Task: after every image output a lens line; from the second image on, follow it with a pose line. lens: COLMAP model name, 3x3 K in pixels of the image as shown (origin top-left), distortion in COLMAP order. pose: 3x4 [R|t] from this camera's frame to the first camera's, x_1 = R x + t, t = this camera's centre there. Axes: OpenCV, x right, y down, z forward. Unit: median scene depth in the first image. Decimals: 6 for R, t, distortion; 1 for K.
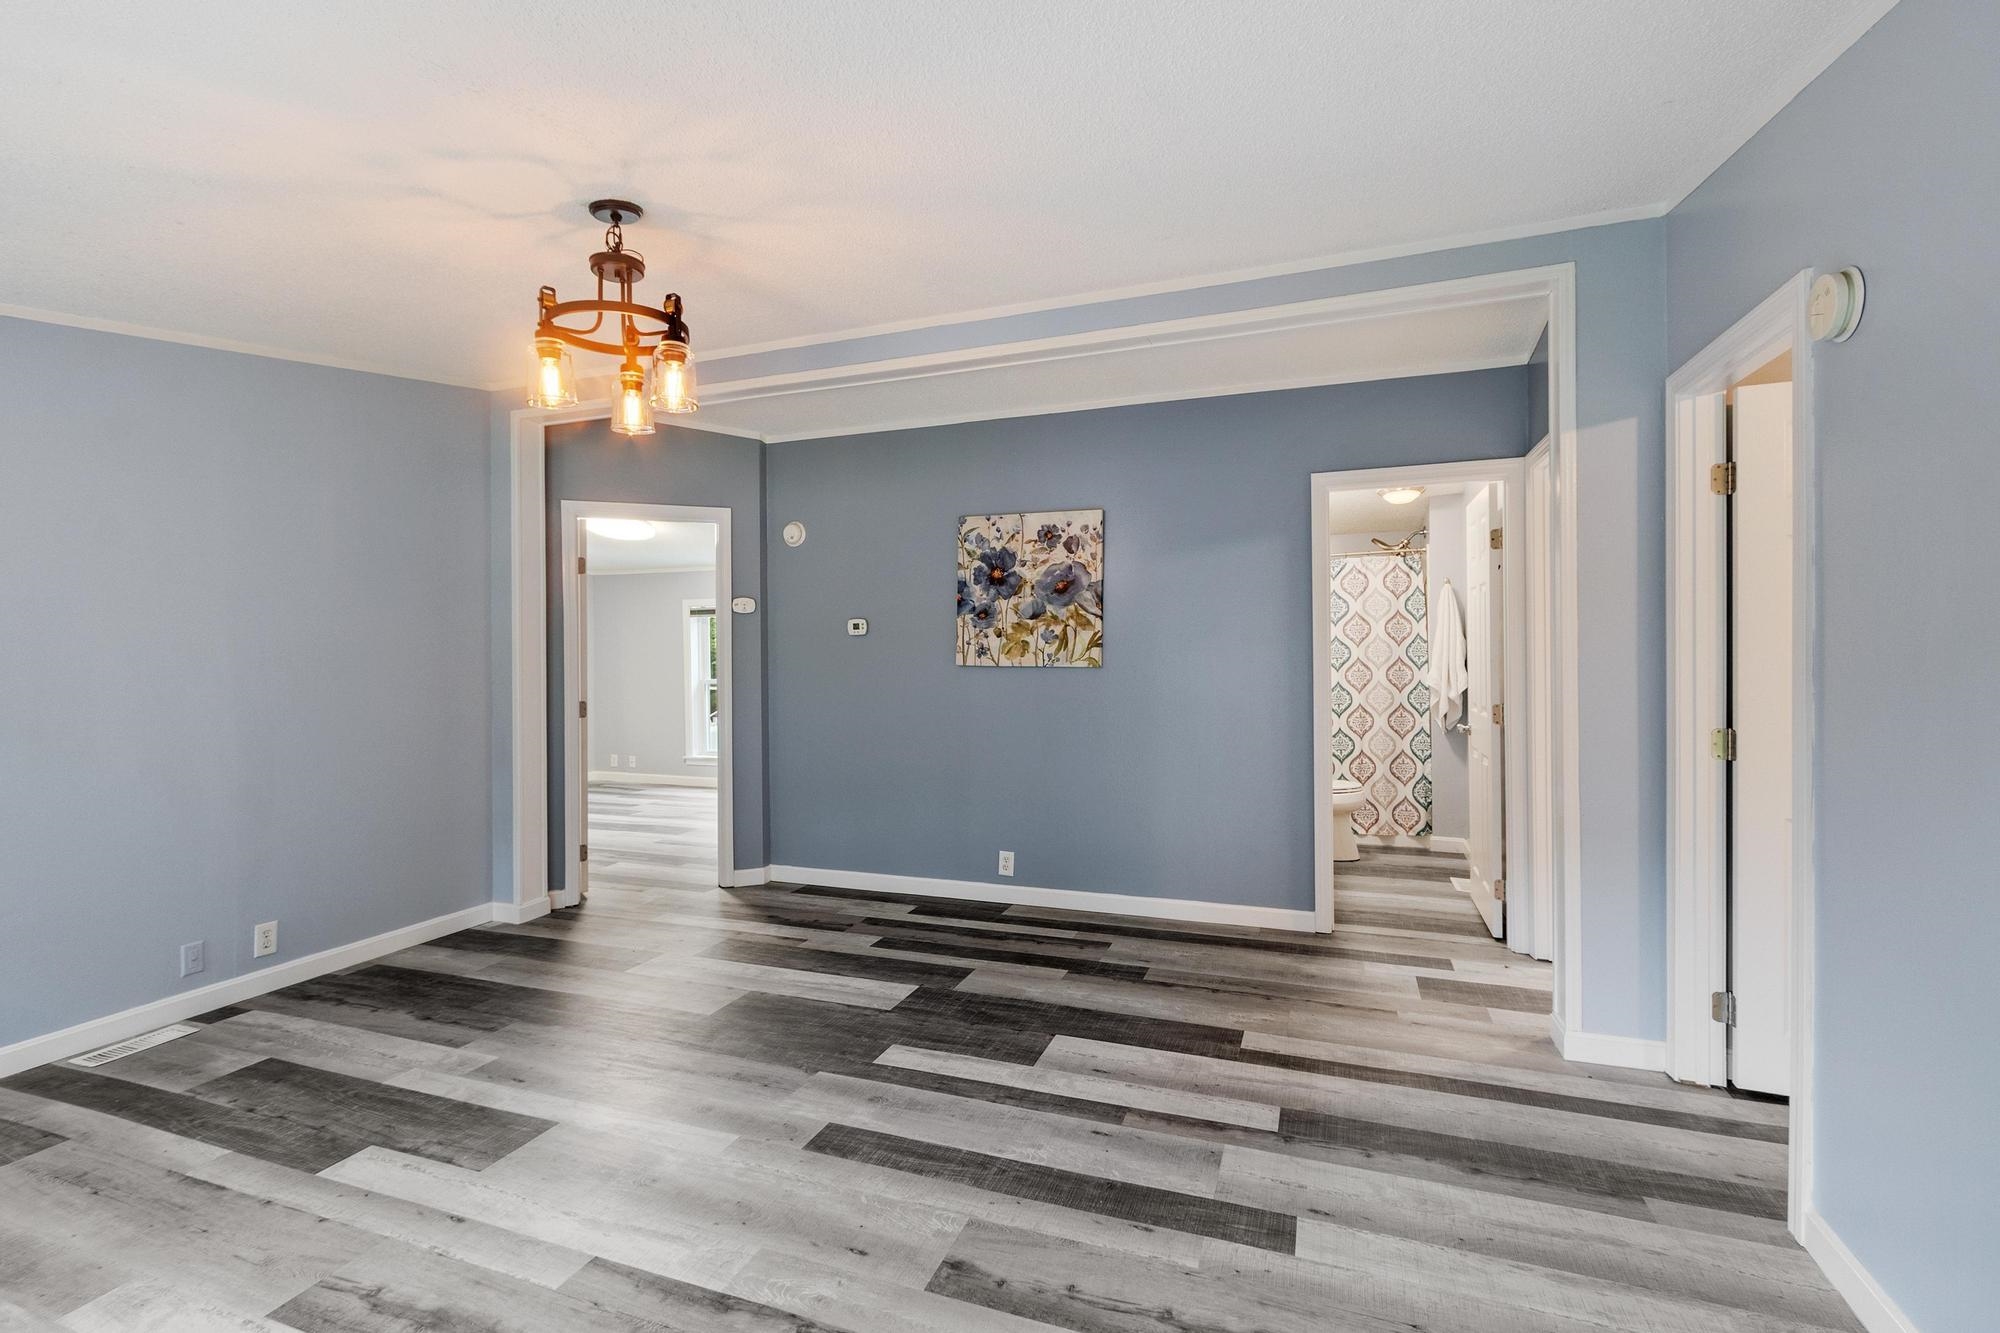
lens RADIAL K [[903.1, 0, 1016.7], [0, 903.1, 648.6], [0, 0, 1]] dist [0.002406, -0.000166]
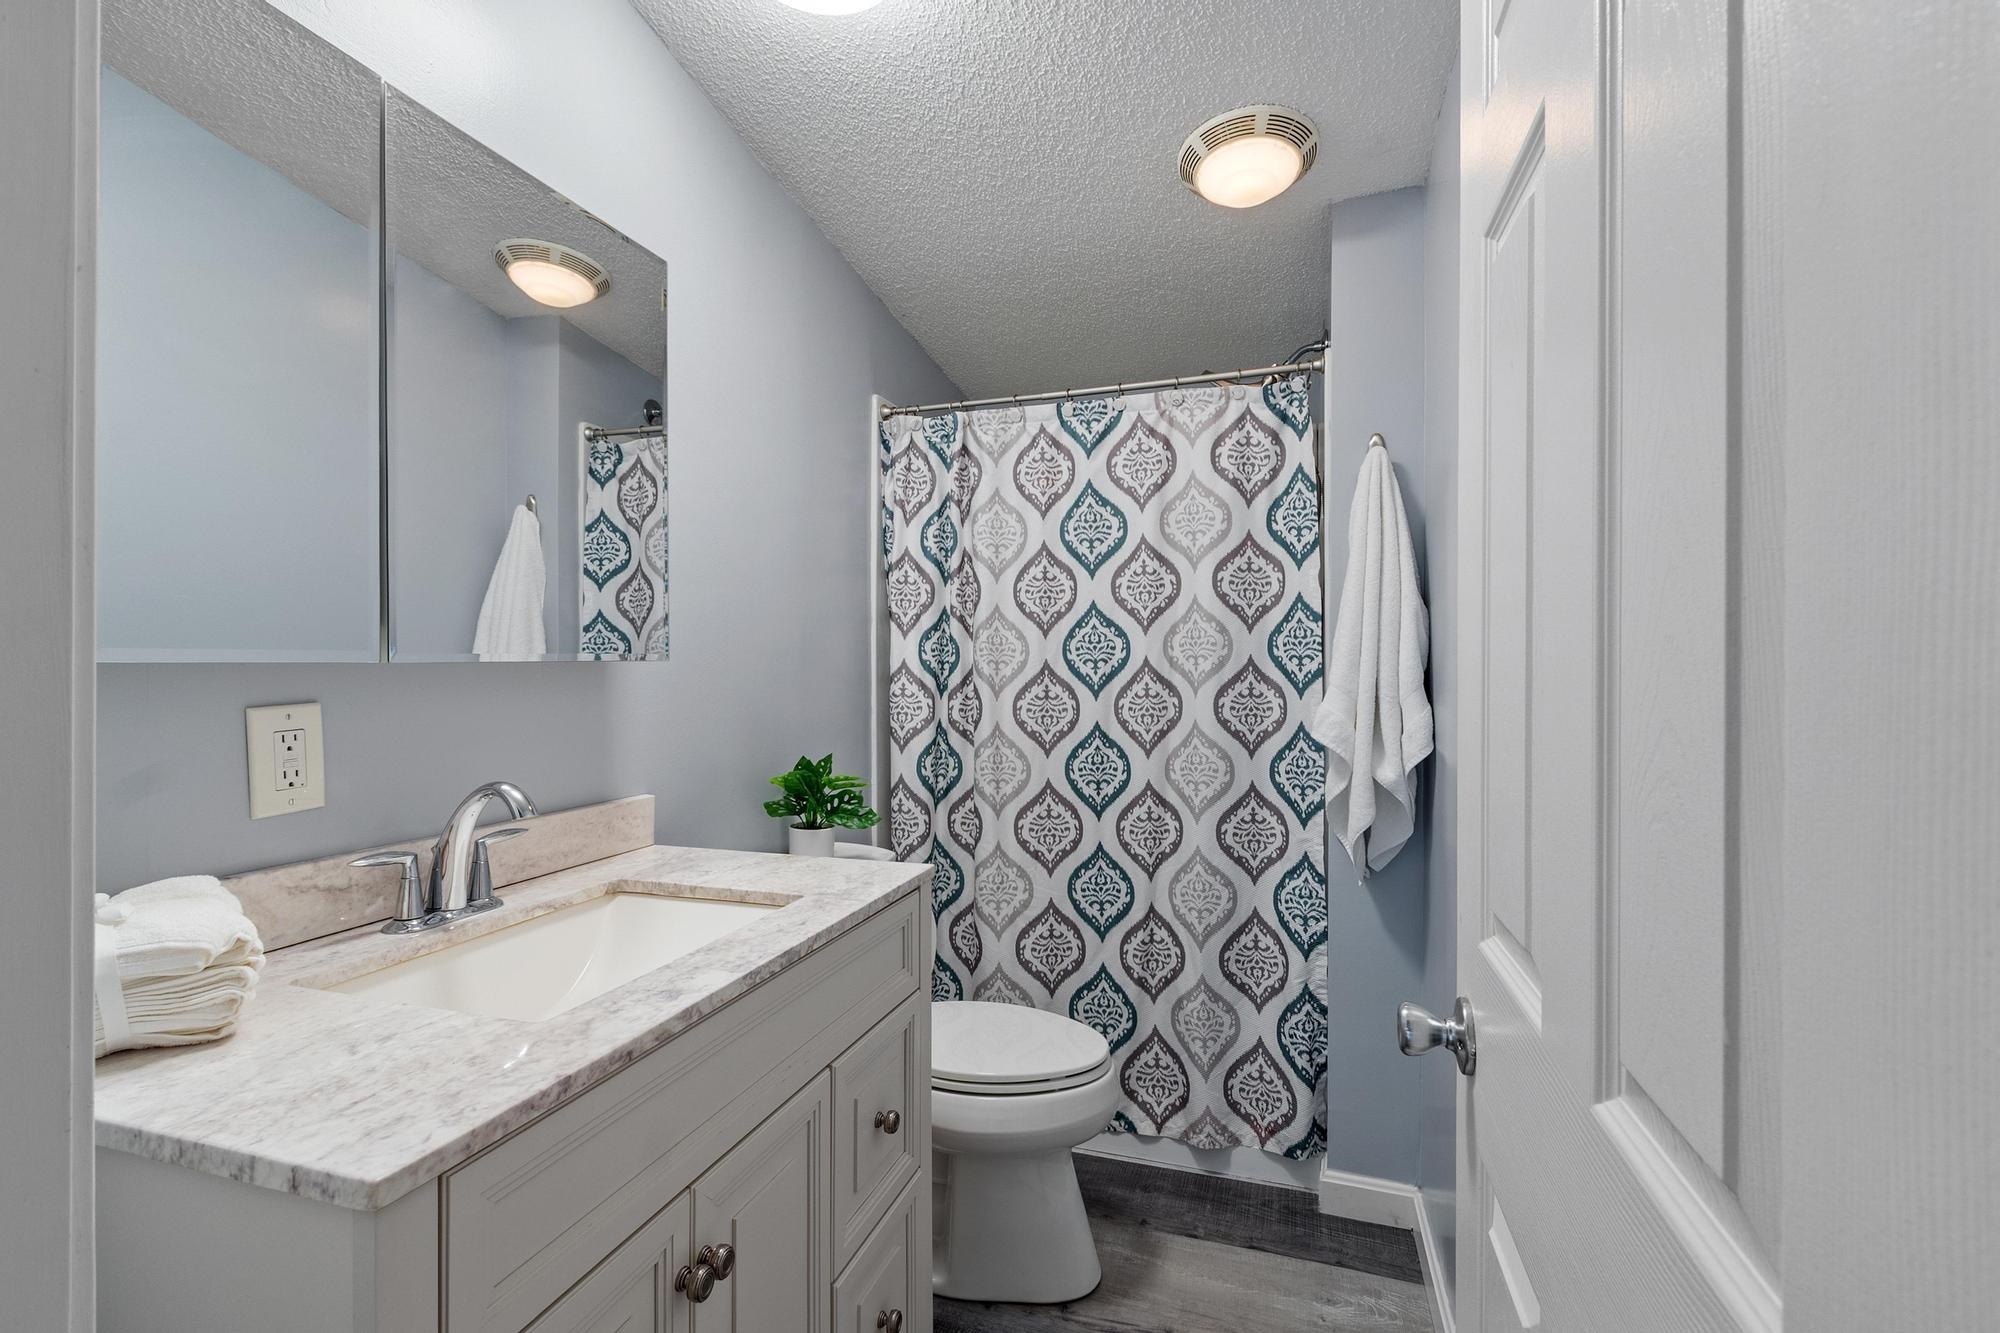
lens RADIAL K [[903.1, 0, 1015.1], [0, 903.1, 667.3], [0, 0, 1]] dist [0.002406, -0.000166]
pose [[0.999041, 0.011134, 0.042337, 0.313728], [-0.011421, 0.999913, 0.006552, 0.011196], [-0.042261, -0.007029, 0.999082, 0.638736]]
